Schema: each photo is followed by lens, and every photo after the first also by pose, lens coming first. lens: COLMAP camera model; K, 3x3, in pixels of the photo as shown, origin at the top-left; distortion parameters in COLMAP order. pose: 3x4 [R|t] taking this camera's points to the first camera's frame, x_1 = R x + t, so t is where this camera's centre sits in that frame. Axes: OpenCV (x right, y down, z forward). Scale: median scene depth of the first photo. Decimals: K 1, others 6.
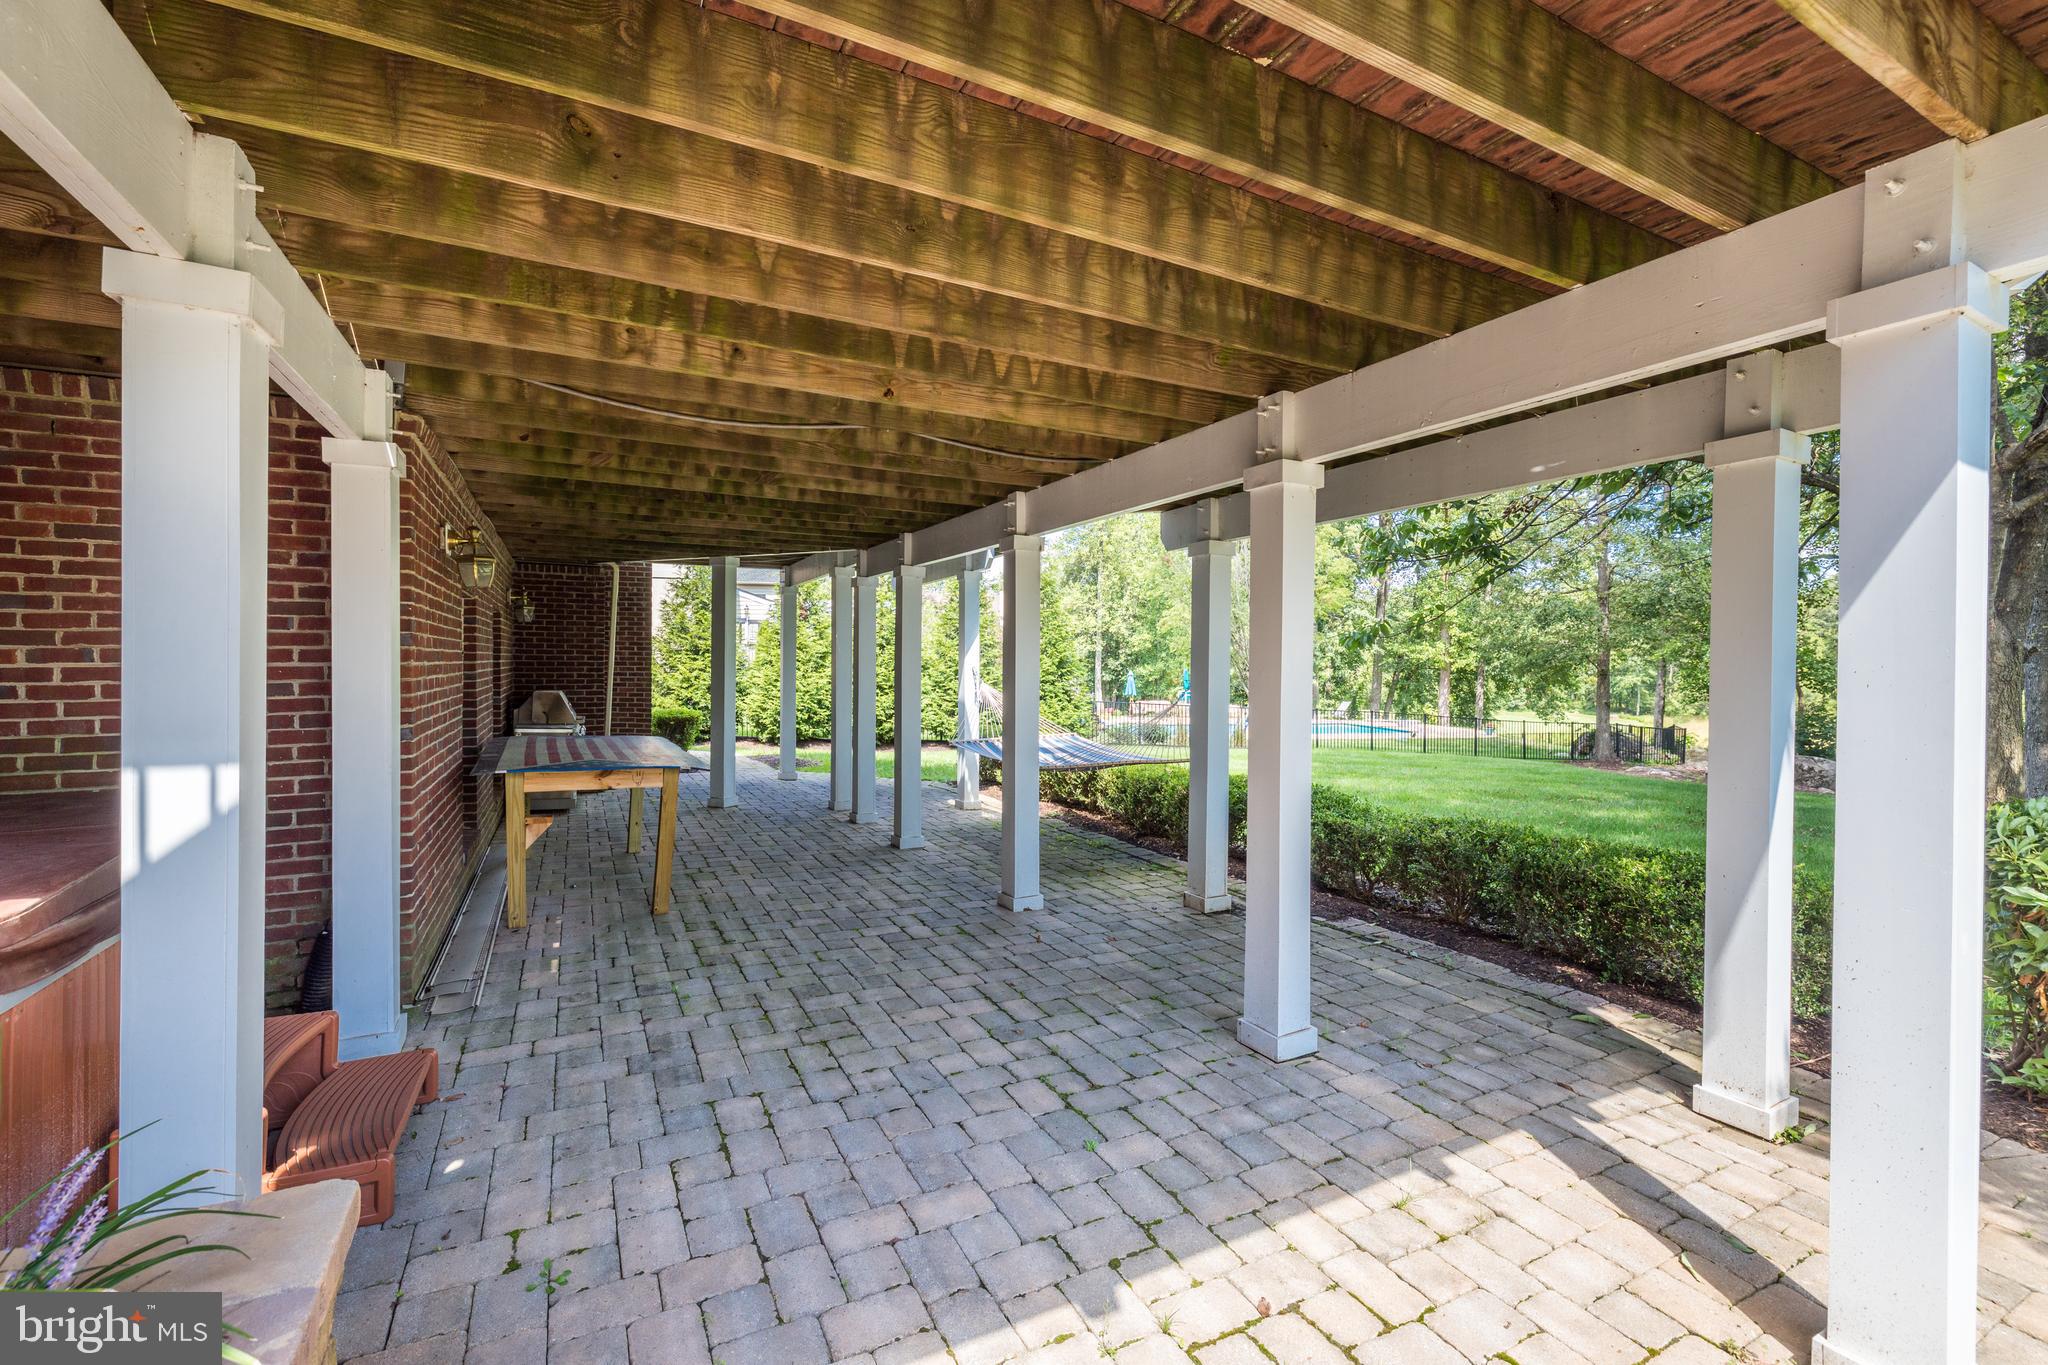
lens RADIAL K [[875.1, 0, 1025.3], [0, 875.1, 674.4], [0, 0, 1]] dist [0.002885, 0.000023]
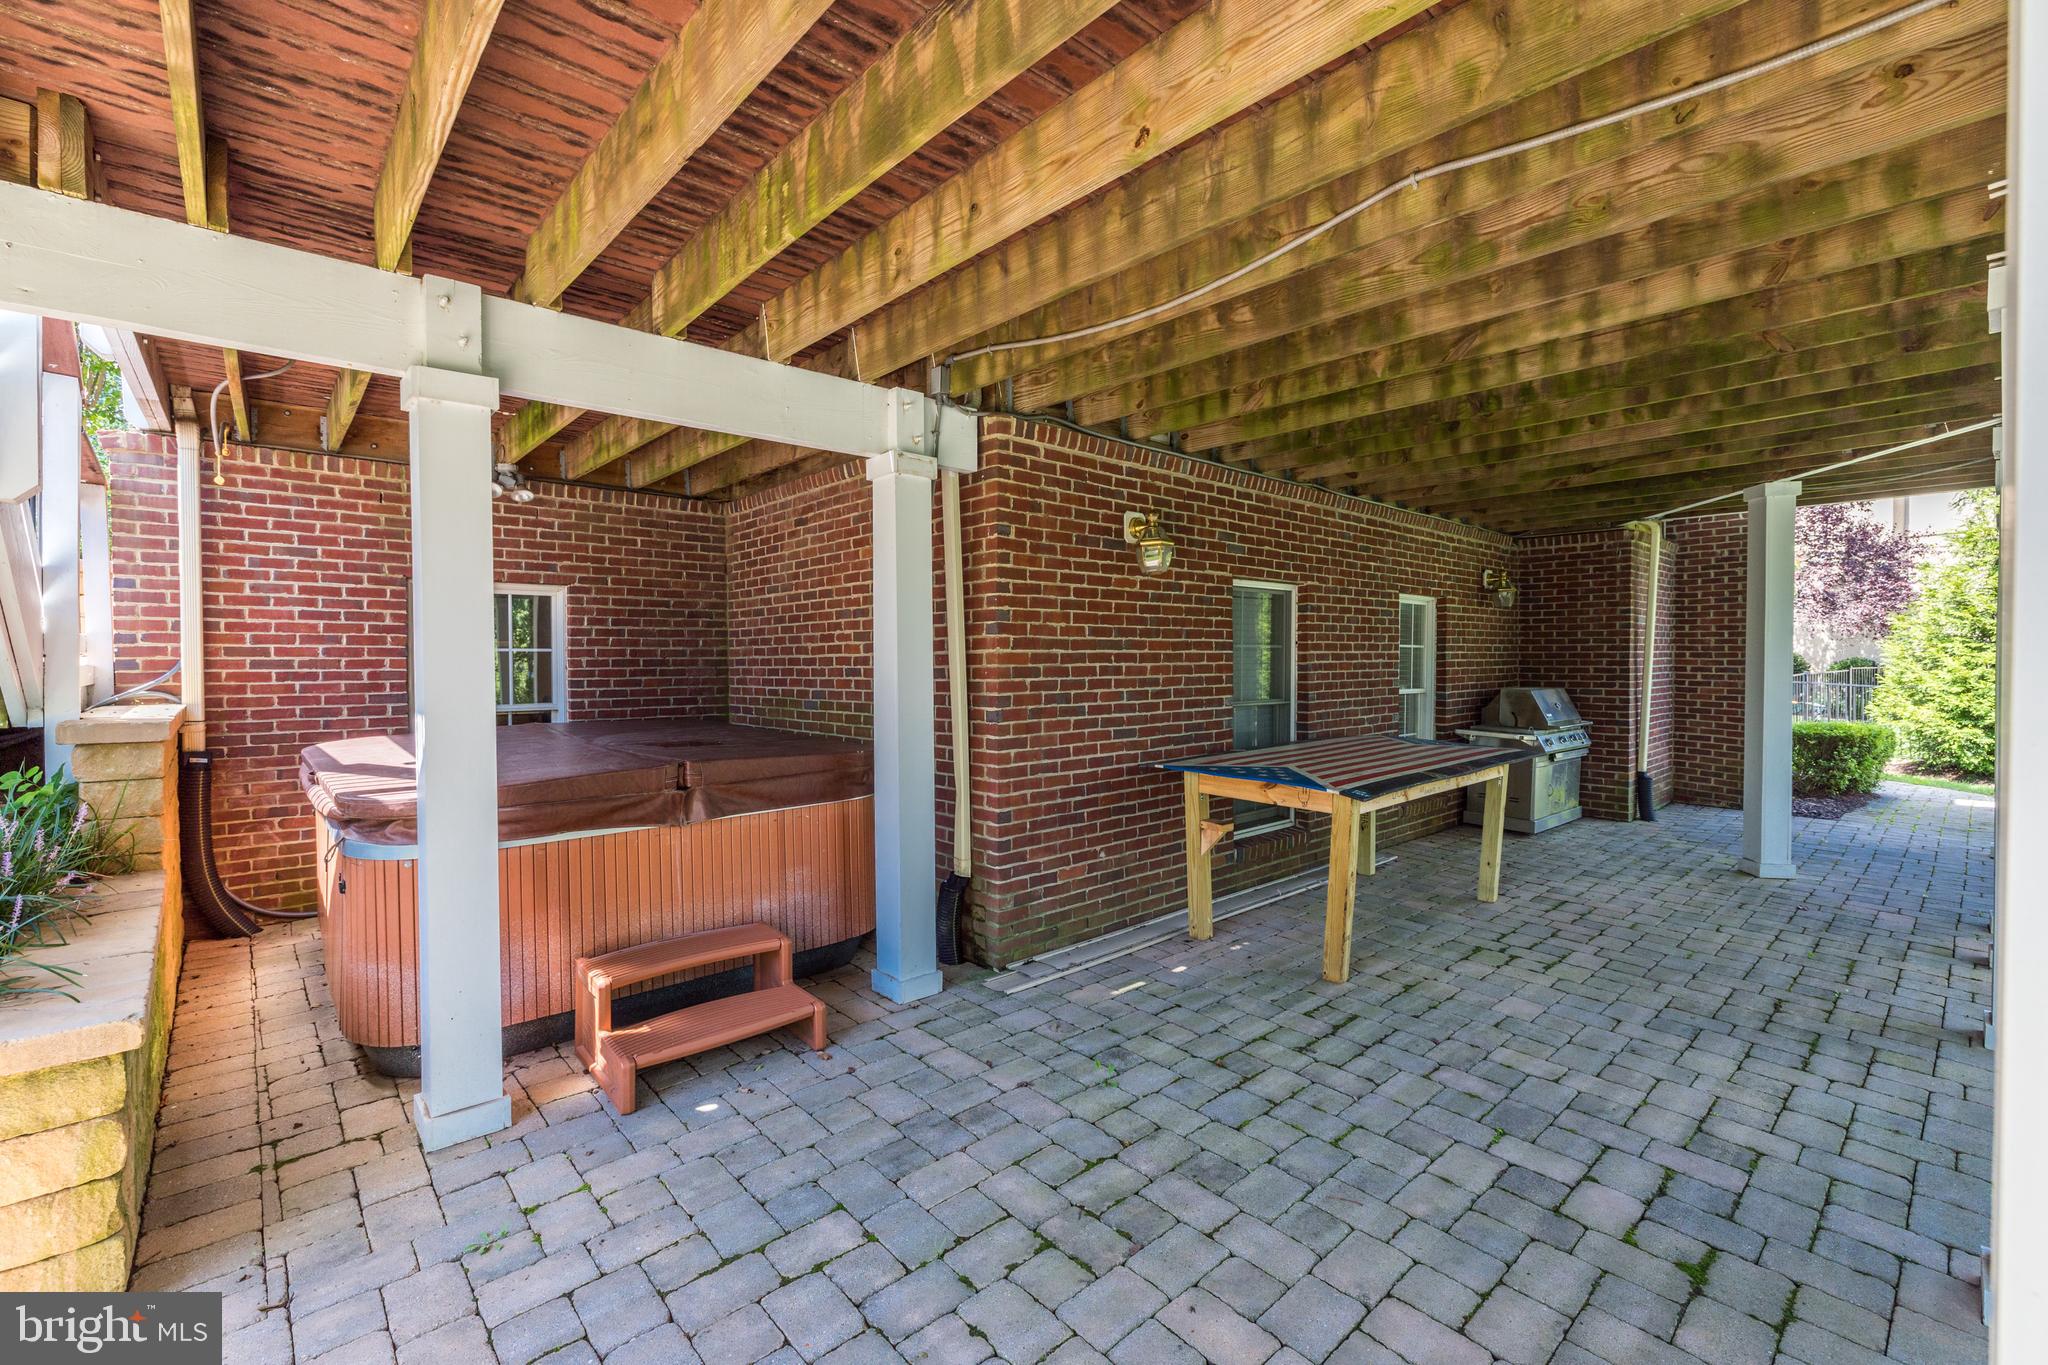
lens RADIAL K [[875.1, 0, 1022.3], [0, 875.1, 677.0], [0, 0, 1]] dist [0.002885, 0.000023]
pose [[0.245107, 0.010937, -0.969434, 0.310047], [-0.007247, 0.999929, 0.009449, 0.007865], [0.969469, 0.004709, 0.245169, 0.699842]]
